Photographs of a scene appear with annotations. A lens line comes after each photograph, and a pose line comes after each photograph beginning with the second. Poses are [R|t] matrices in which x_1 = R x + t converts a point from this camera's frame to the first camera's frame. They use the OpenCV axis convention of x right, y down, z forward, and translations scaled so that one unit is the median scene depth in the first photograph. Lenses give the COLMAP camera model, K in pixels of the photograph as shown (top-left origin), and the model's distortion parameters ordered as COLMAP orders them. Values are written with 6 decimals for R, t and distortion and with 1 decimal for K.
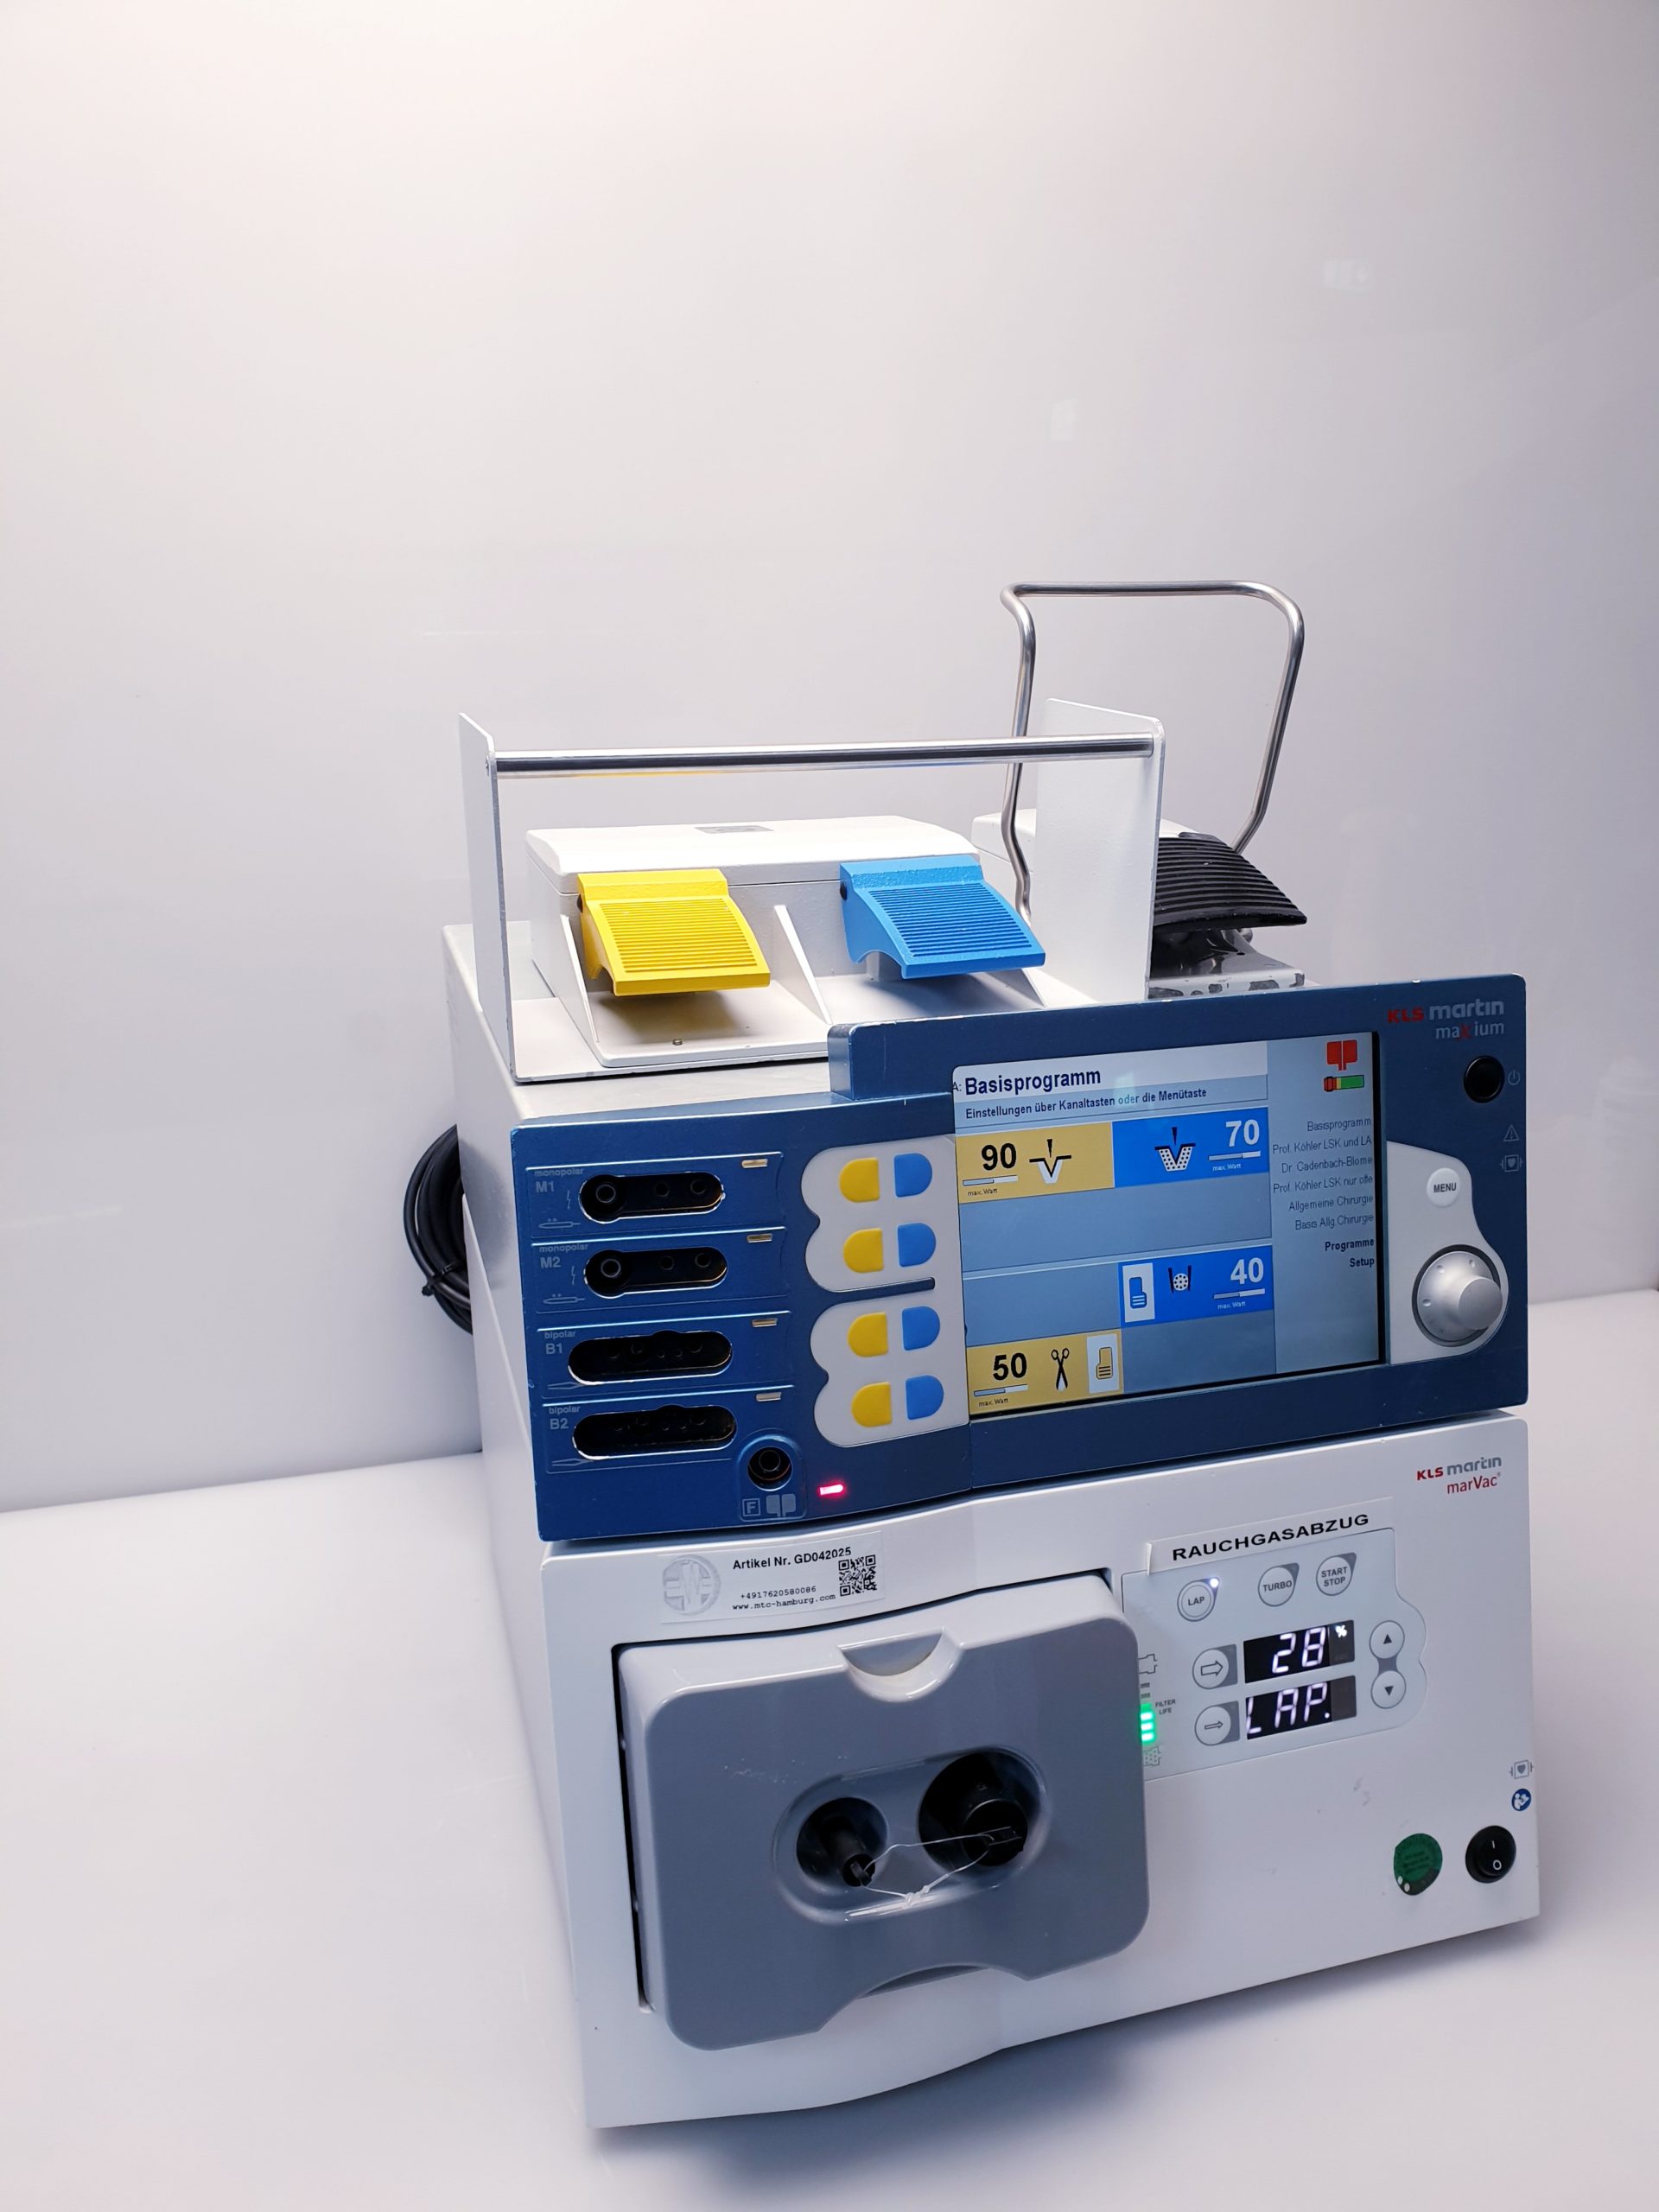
lens RADIAL K [[1685.8, 0, 822.1], [0, 1685.8, 1129.3], [0, 0, 1]] dist [0.005232, -0.010068]
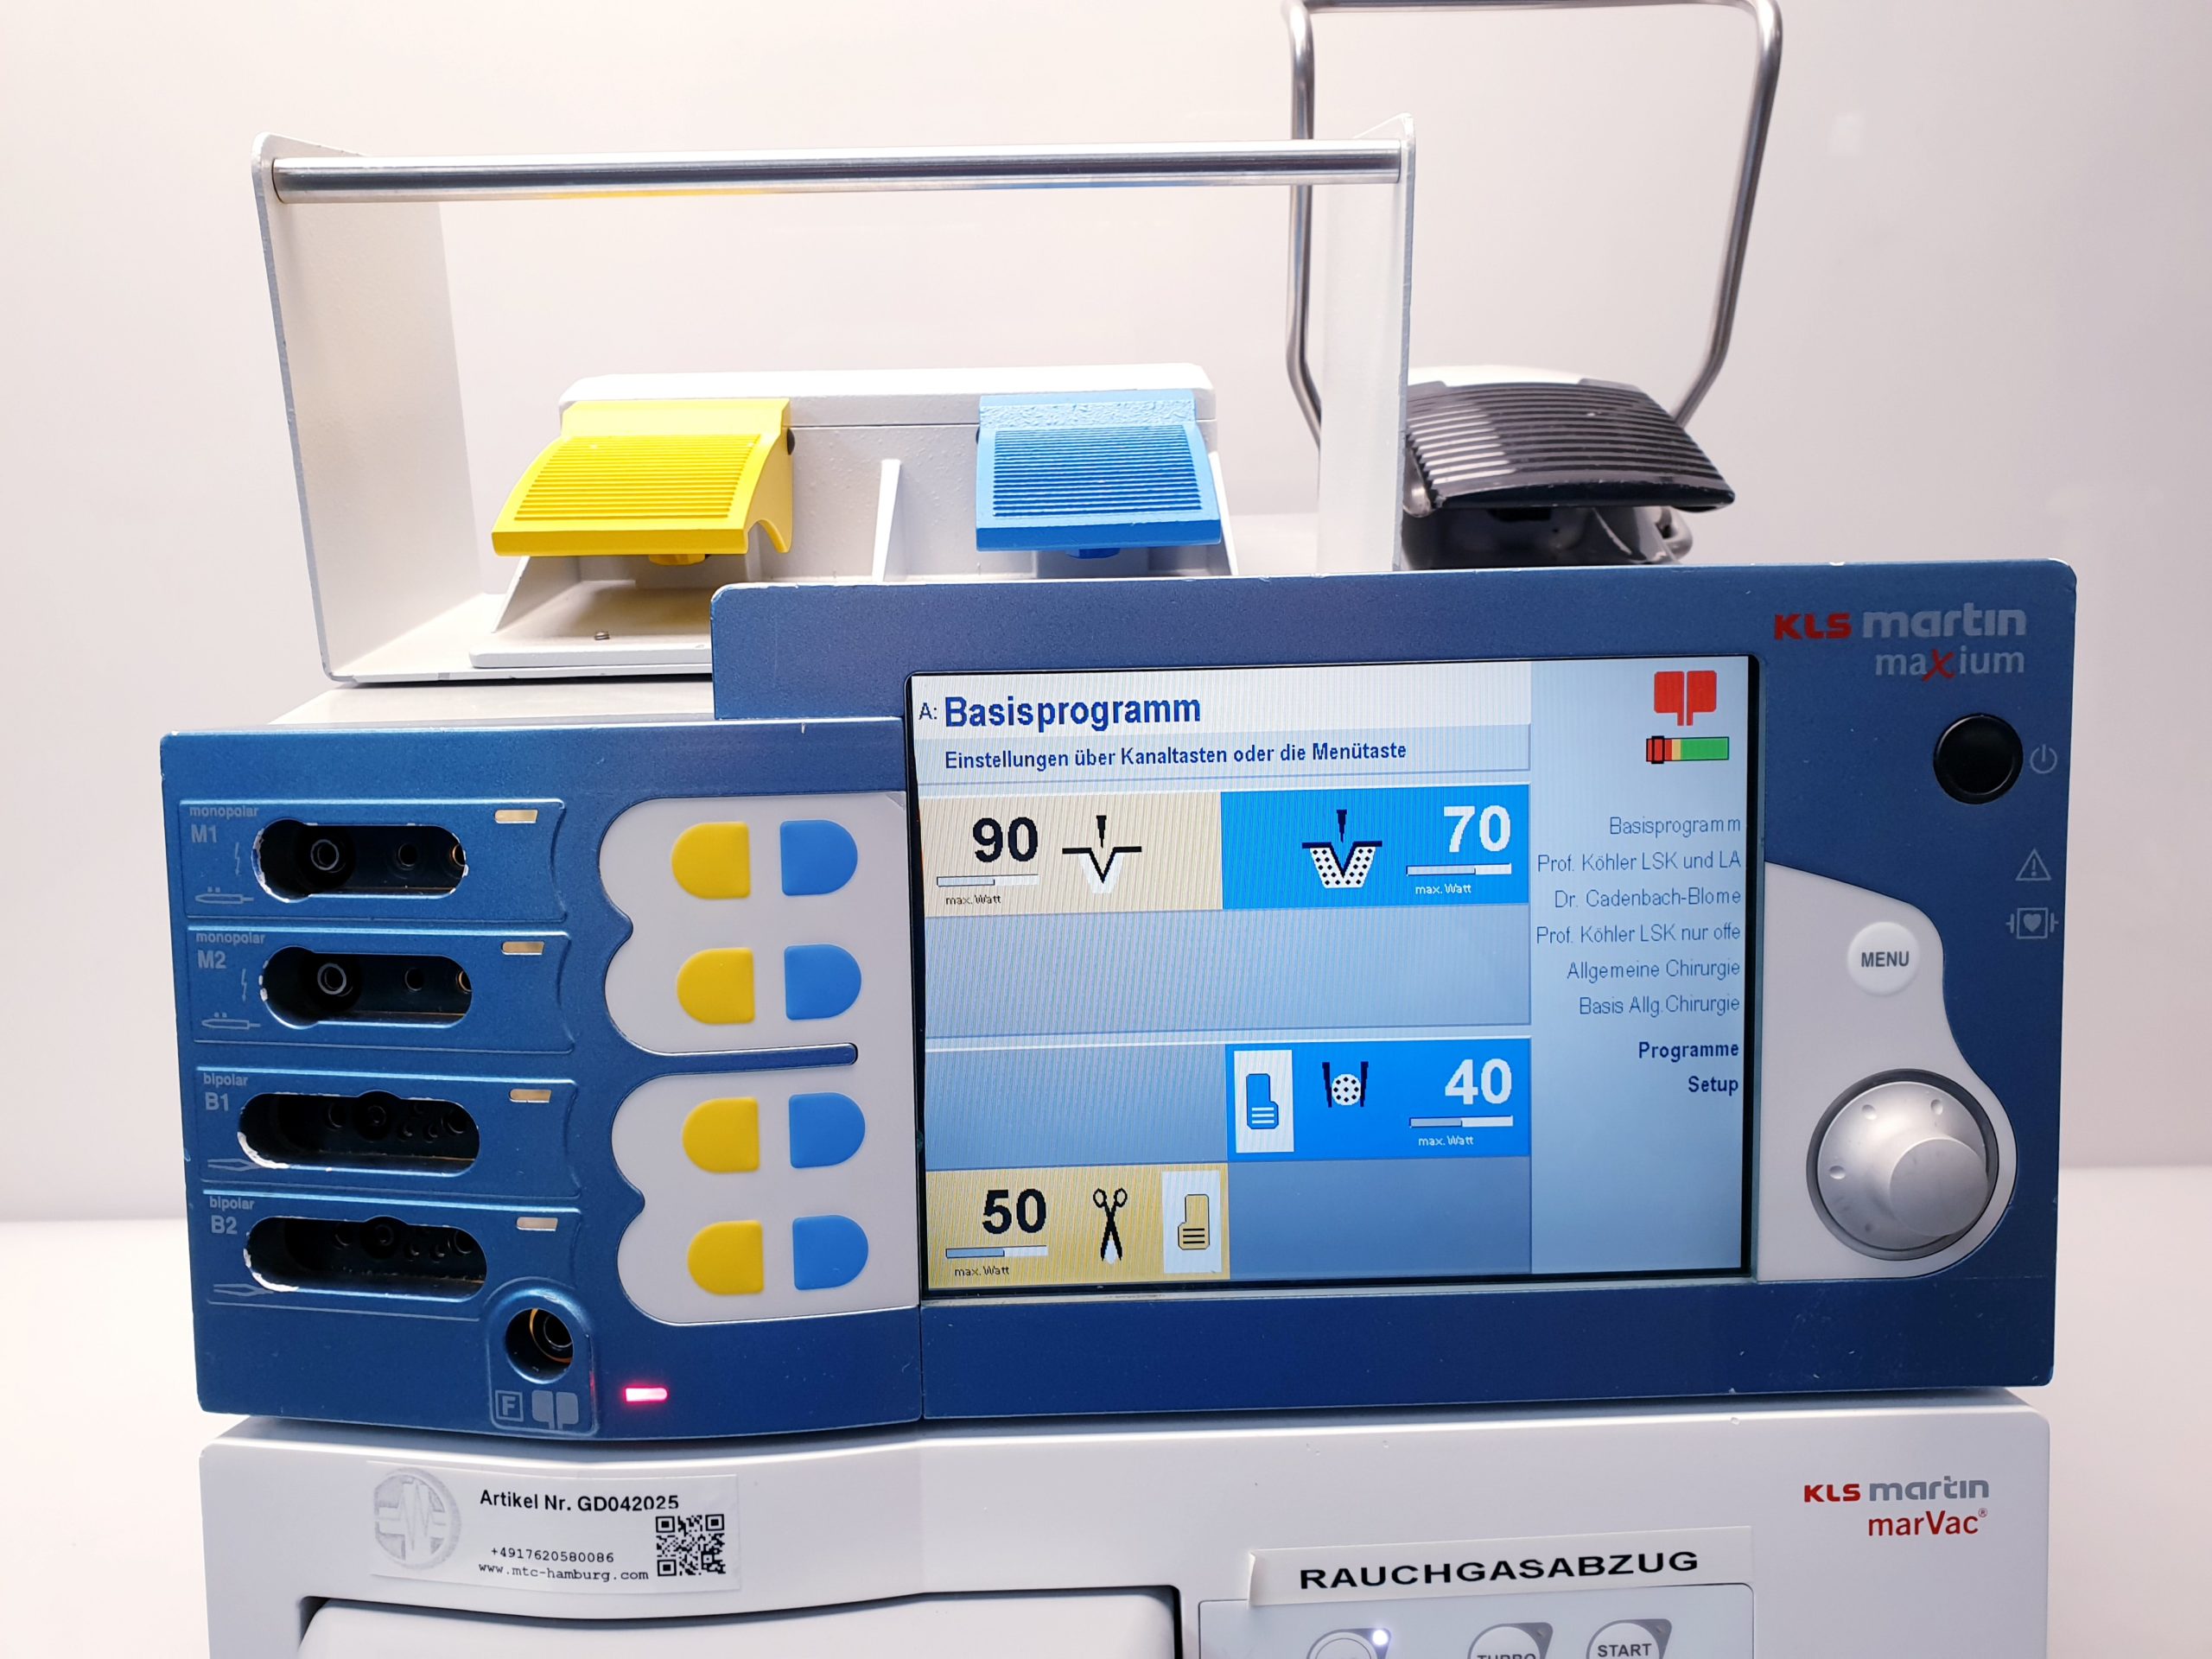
lens RADIAL K [[1731.7, 0, 1096.8], [0, 1731.7, 824.9], [0, 0, 1]] dist [-0.043524, 0.079783]
pose [[0.967164, 0.060107, -0.246943, 0.265025], [-0.064706, 0.997849, -0.010544, 0.014483], [0.245778, 0.026176, 0.968973, 0.421345]]
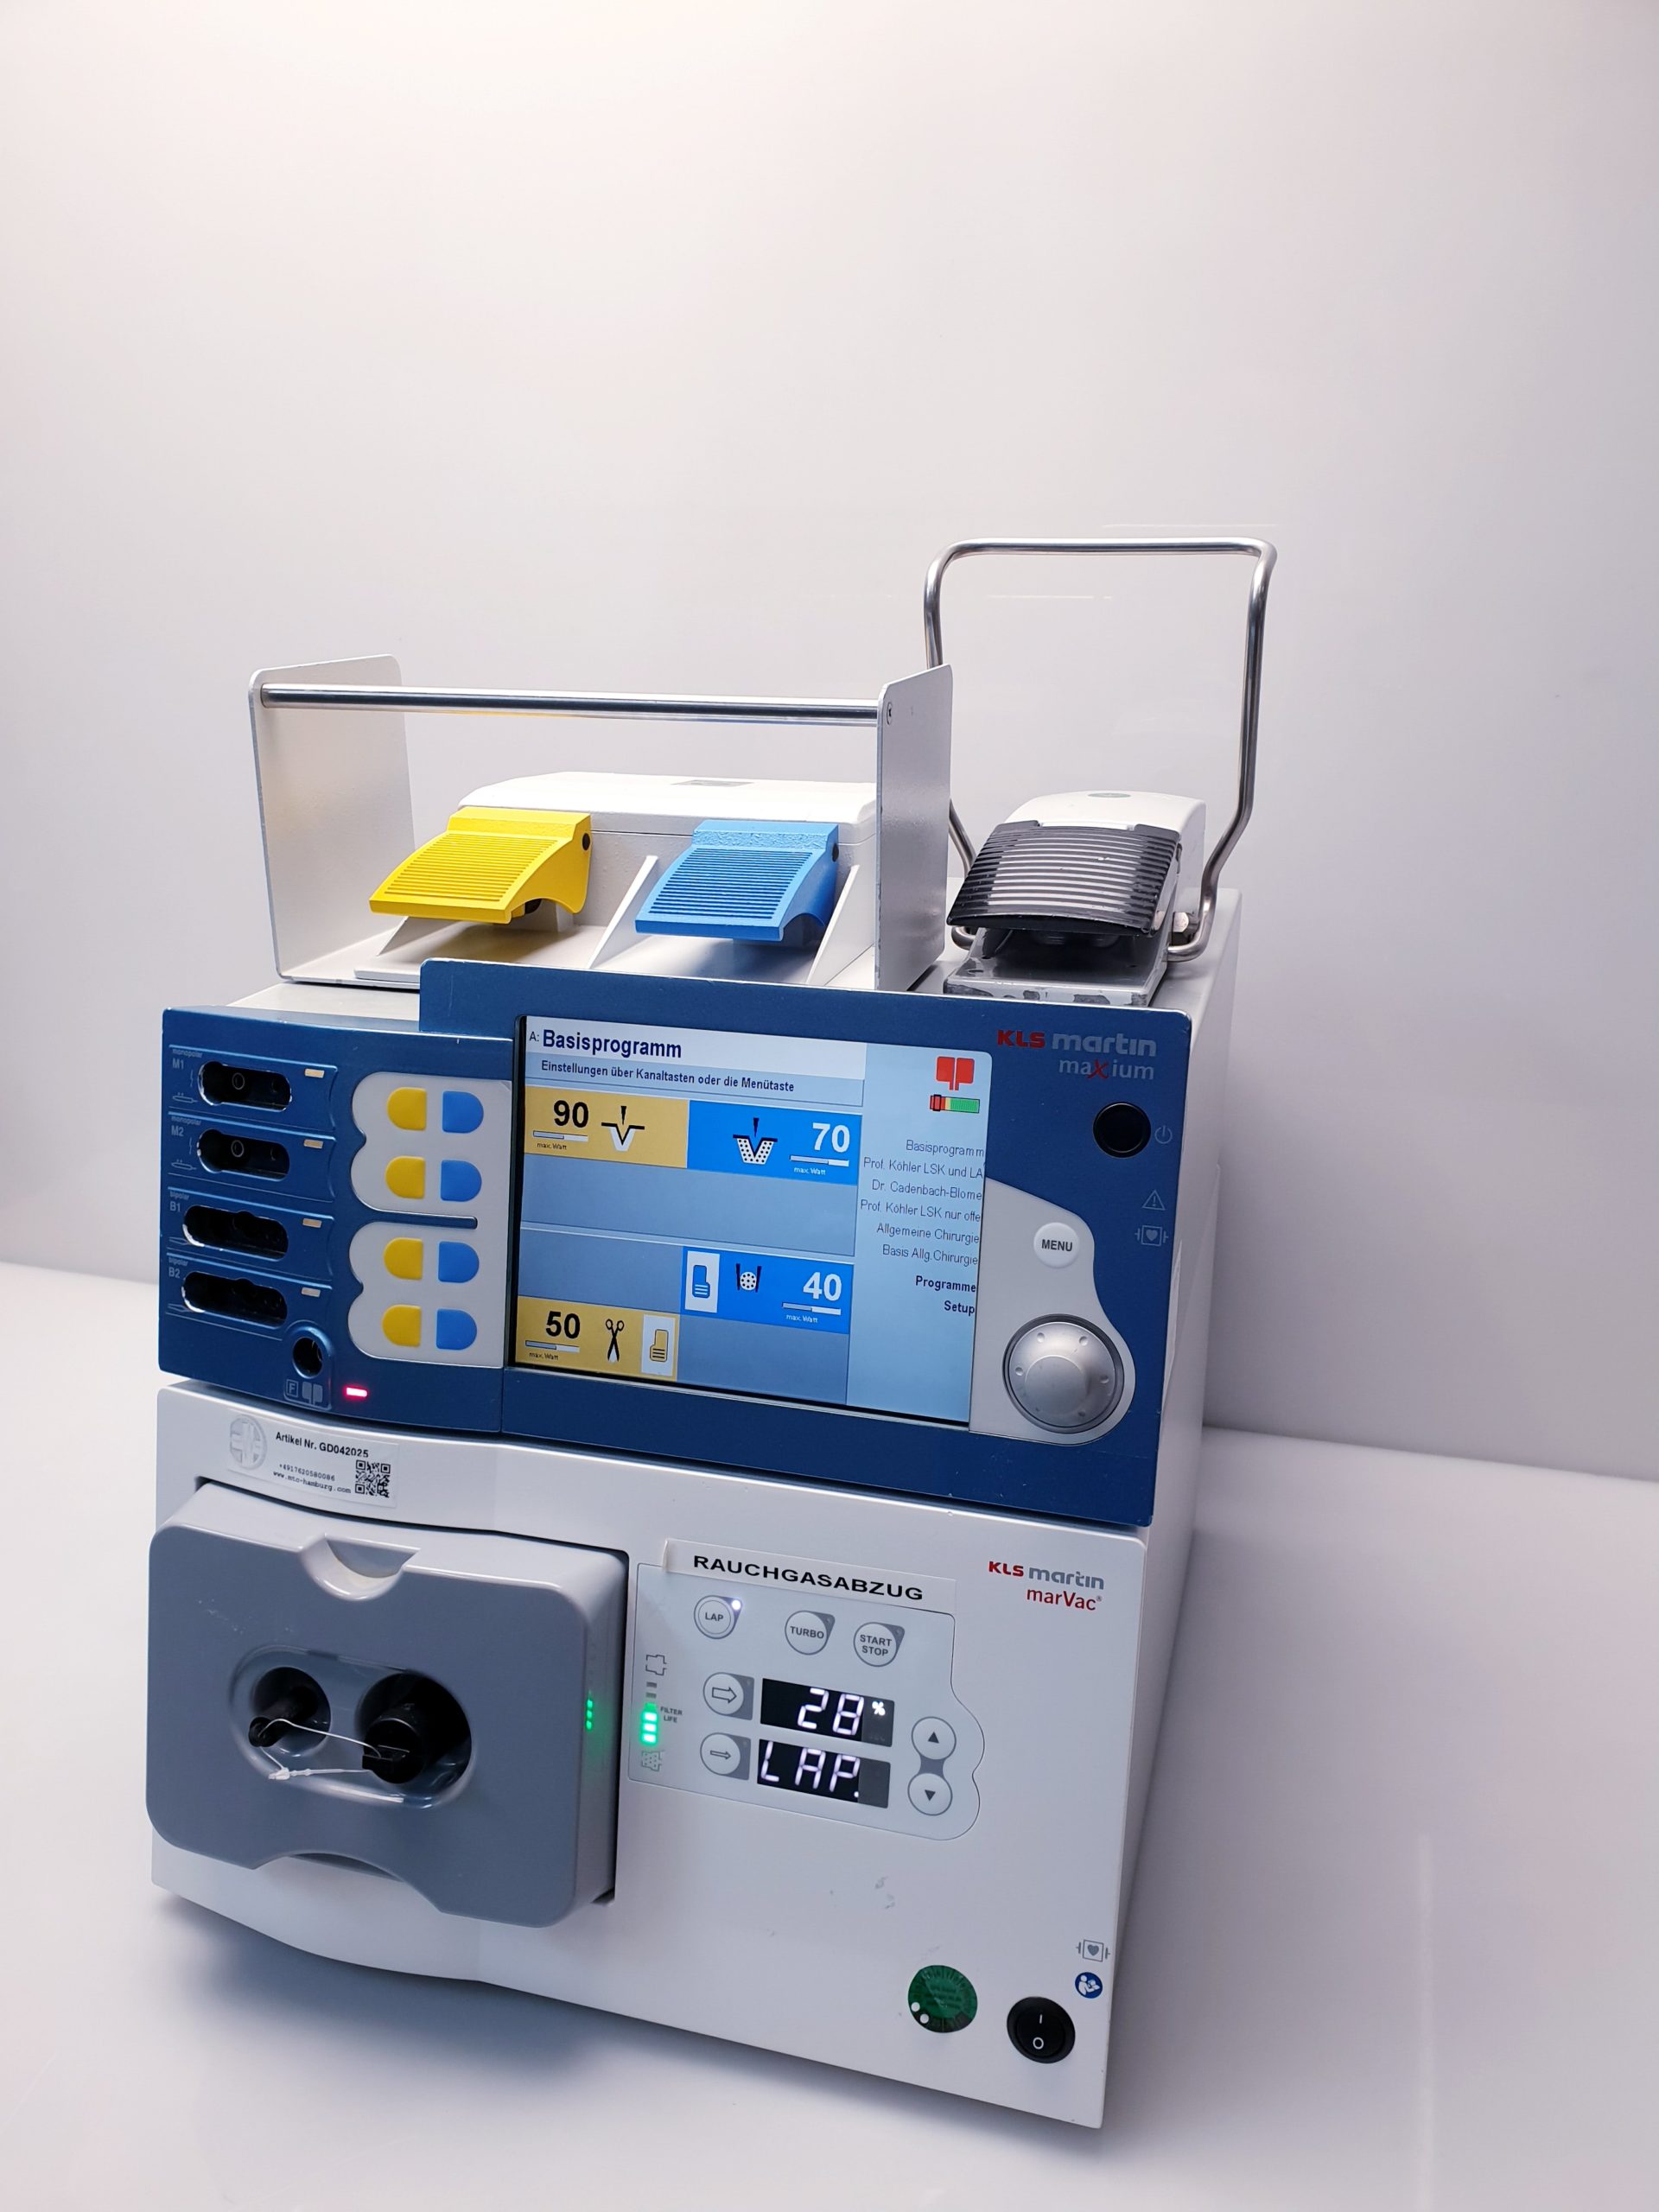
lens RADIAL K [[1654.7, 0, 829.5], [0, 1654.7, 1106.0], [0, 0, 1]] dist [0.086678, -0.216968]
pose [[0.852341, 0.167900, -0.495302, 0.686853], [-0.163984, 0.985105, 0.051744, -0.061152], [0.496612, 0.037118, 0.867179, 0.210592]]
